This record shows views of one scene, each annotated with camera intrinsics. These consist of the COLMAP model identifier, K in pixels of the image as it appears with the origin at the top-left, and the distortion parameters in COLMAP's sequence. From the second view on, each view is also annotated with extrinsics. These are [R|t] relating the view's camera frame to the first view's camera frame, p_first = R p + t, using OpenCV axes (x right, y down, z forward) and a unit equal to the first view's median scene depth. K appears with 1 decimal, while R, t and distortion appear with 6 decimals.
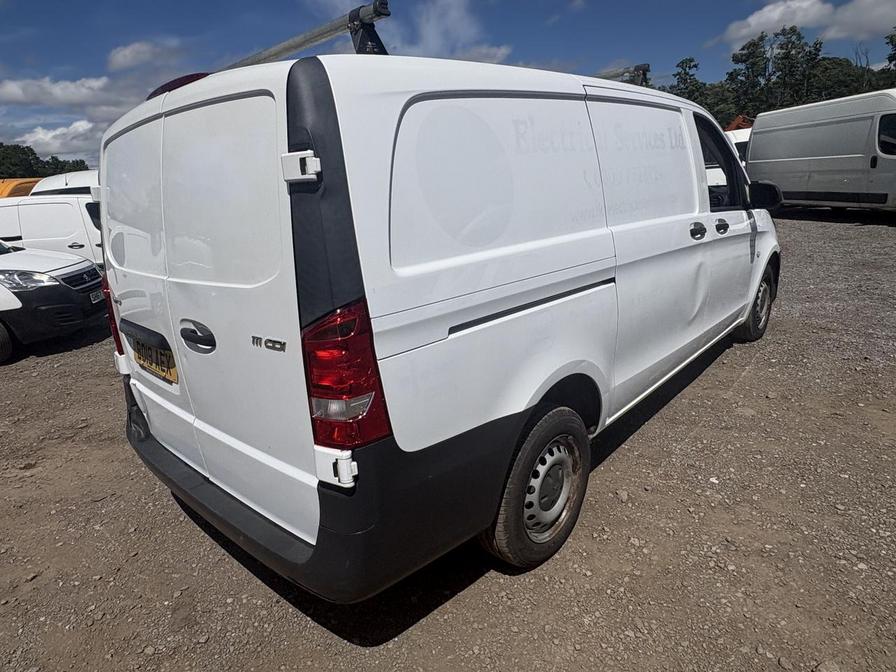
lens RADIAL K [[542.9, 0, 445.7], [0, 542.9, 331.2], [0, 0, 1]] dist [0.004706, 0.002593]
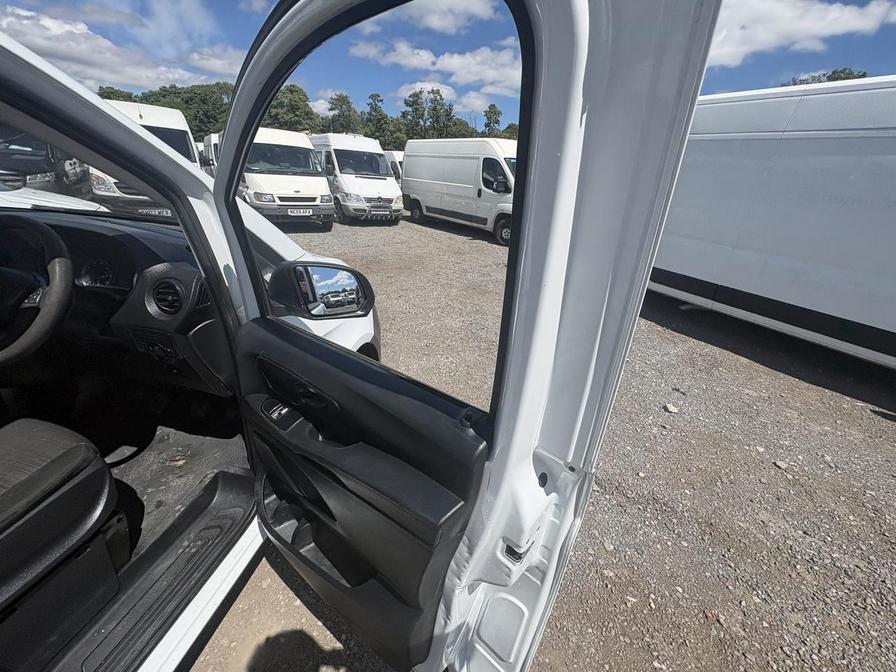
lens RADIAL K [[359.8, 0, 448.4], [0, 359.8, 330.8], [0, 0, 1]] dist [0.004951, 0.000185]
pose [[0.834121, -0.086385, 0.544775, 0.164130], [0.010865, 0.990042, 0.140356, -0.078887], [-0.551475, -0.111155, 0.826753, 0.213428]]
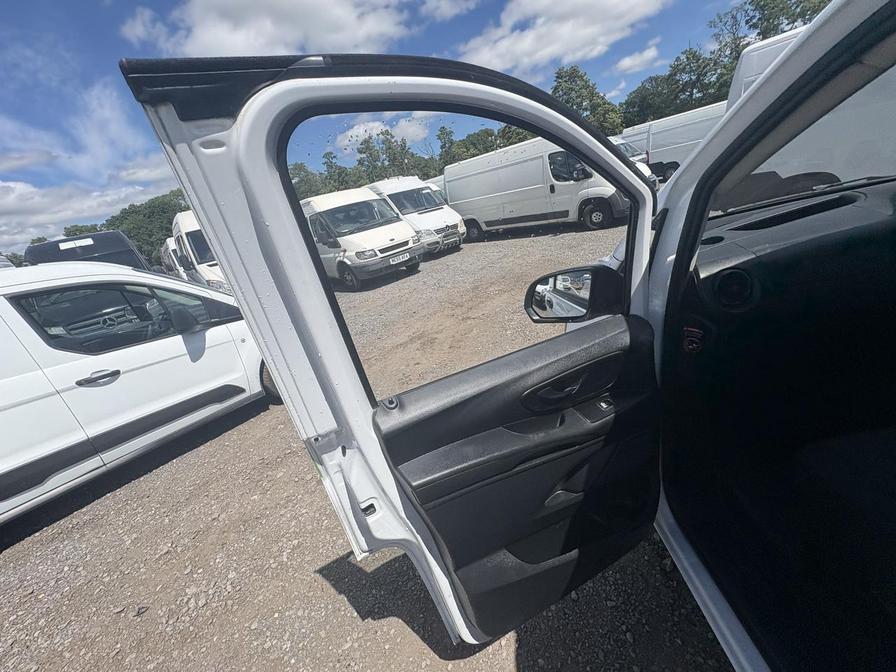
lens RADIAL K [[359.8, 0, 442.9], [0, 359.8, 331.2], [0, 0, 1]] dist [0.004951, 0.000185]
pose [[0.775743, -0.303170, 0.553453, -0.023293], [0.312847, 0.946434, 0.079936, -0.107315], [-0.548041, 0.111137, 0.829035, 0.362732]]
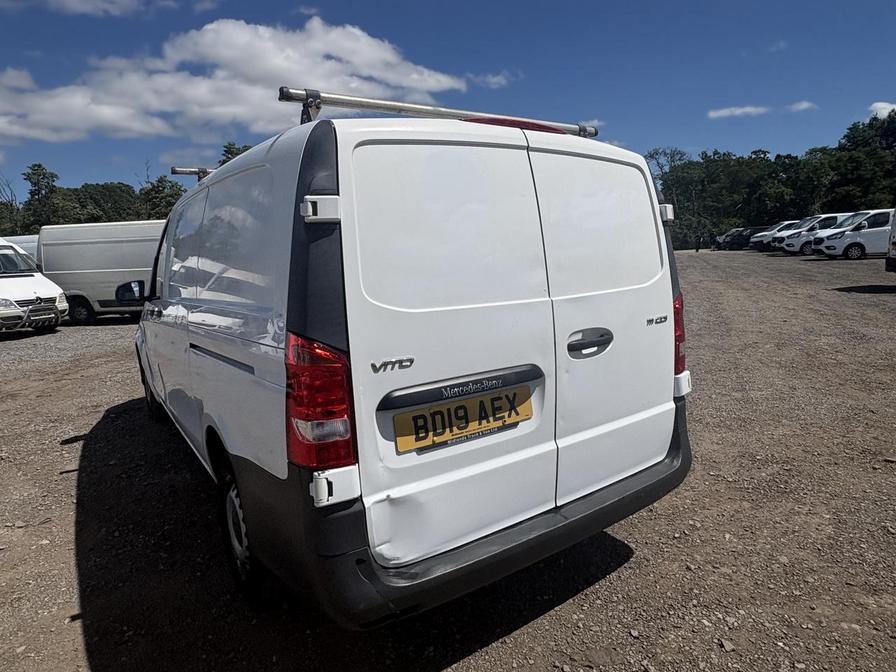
lens RADIAL K [[542.9, 0, 445.9], [0, 542.9, 331.9], [0, 0, 1]] dist [0.004706, 0.002593]
pose [[0.237250, -0.077174, 0.968378, -0.234546], [0.286866, 0.957952, 0.006061, -0.015210], [-0.928127, 0.276356, 0.249413, 0.142079]]
